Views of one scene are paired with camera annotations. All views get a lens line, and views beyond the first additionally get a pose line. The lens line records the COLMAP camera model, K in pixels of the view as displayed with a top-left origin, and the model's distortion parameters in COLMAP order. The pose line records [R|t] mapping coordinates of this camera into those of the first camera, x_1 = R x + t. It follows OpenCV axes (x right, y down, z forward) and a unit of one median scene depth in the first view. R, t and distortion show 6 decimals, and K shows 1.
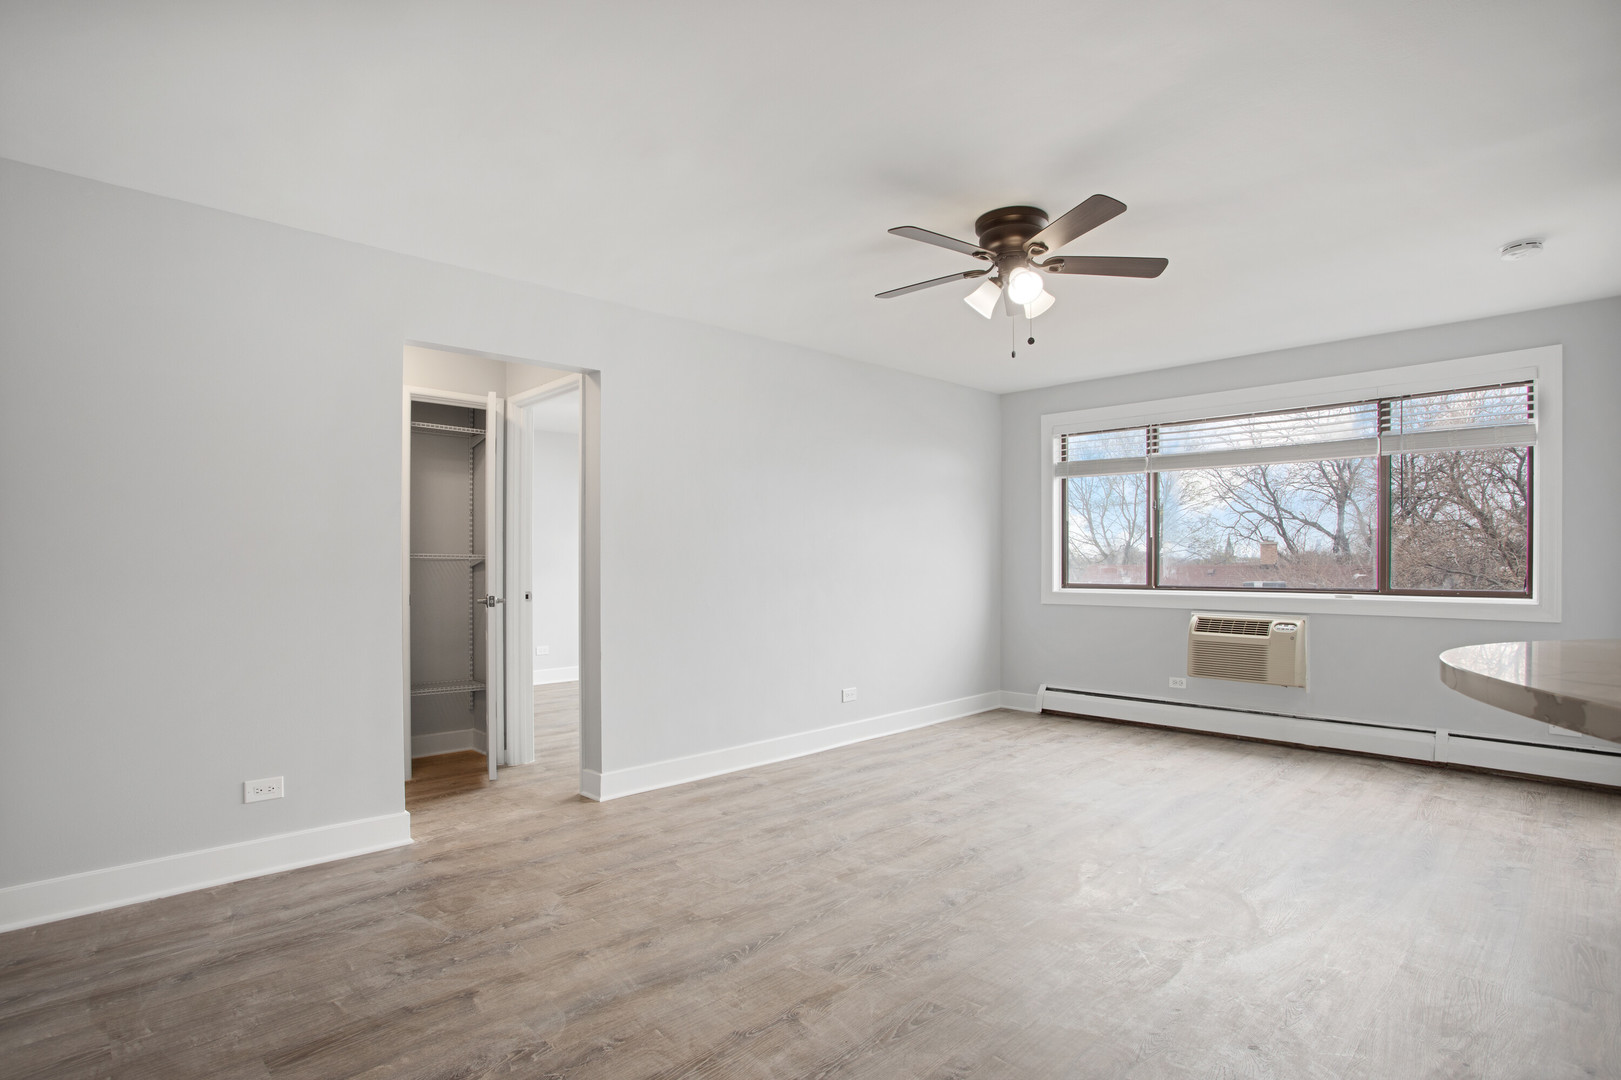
lens RADIAL K [[816.5, 0, 810.5], [0, 816.5, 570.0], [0, 0, 1]] dist [-0.054277, 0.000171]
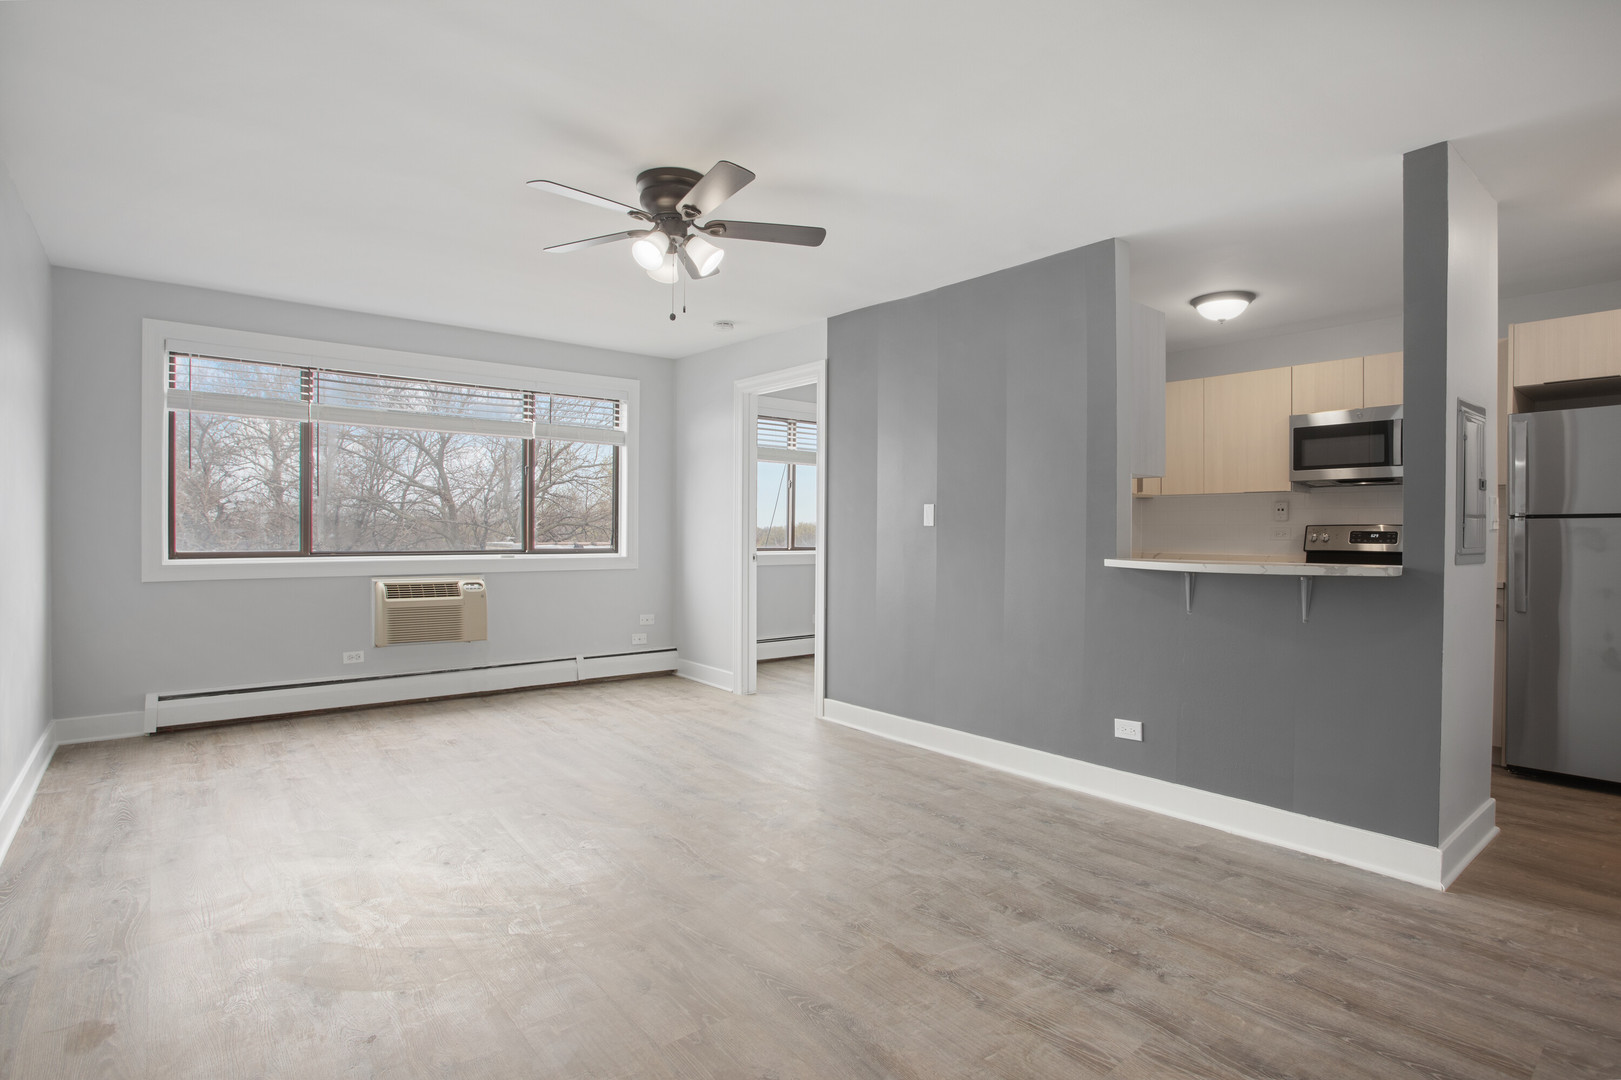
lens RADIAL K [[798.0, 0, 810.5], [0, 798.0, 540.0], [0, 0, 1]] dist [-0.075551, 0.039325]
pose [[0.092382, -0.011657, 0.995655, -0.406757], [0.001909, 0.999932, 0.011530, -0.002977], [-0.995722, 0.000835, 0.092397, 0.428965]]
